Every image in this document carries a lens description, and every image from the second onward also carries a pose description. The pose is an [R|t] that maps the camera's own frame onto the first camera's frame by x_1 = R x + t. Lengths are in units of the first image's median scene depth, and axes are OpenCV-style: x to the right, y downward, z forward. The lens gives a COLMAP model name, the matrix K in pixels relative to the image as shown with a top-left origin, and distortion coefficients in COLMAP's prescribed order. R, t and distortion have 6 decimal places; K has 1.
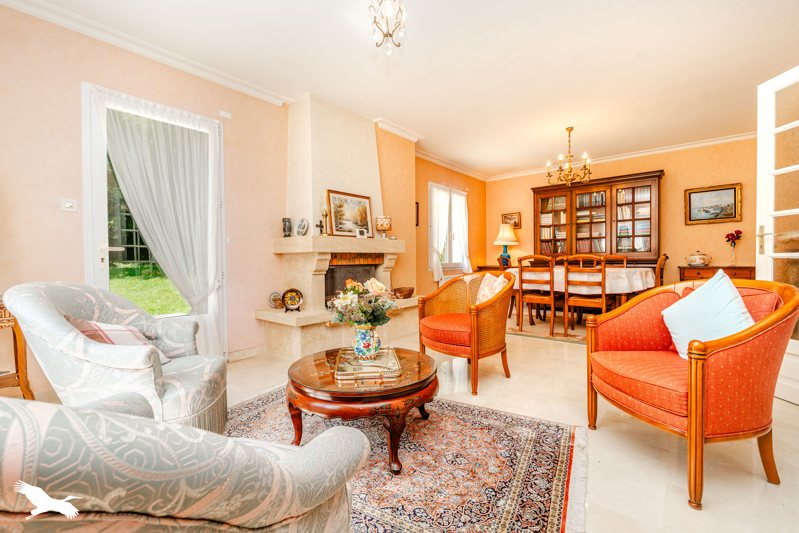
lens RADIAL K [[345.8, 0, 399.9], [0, 345.8, 265.2], [0, 0, 1]] dist [0.002244, 0.000284]
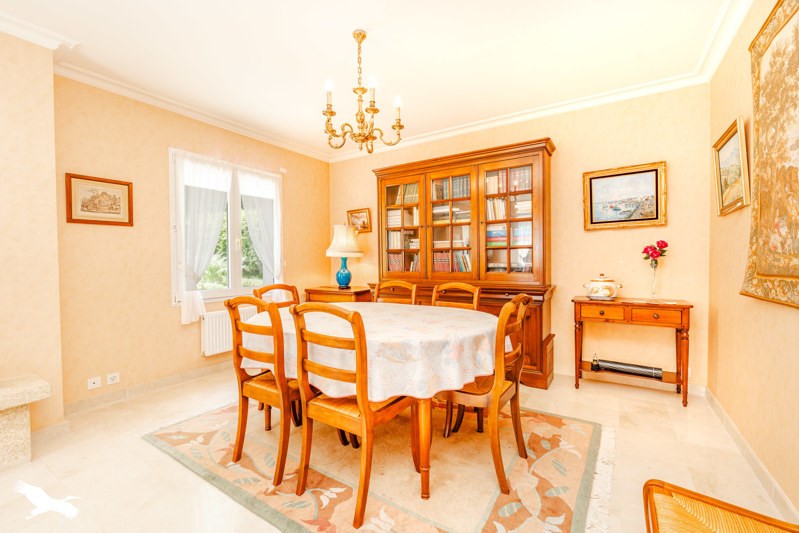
lens RADIAL K [[345.8, 0, 398.3], [0, 345.8, 265.3], [0, 0, 1]] dist [0.002244, 0.000284]
pose [[0.991558, -0.001818, 0.129653, 0.393293], [0.002086, 0.999996, -0.001926, -0.050661], [-0.129649, 0.002180, 0.991558, 0.409941]]
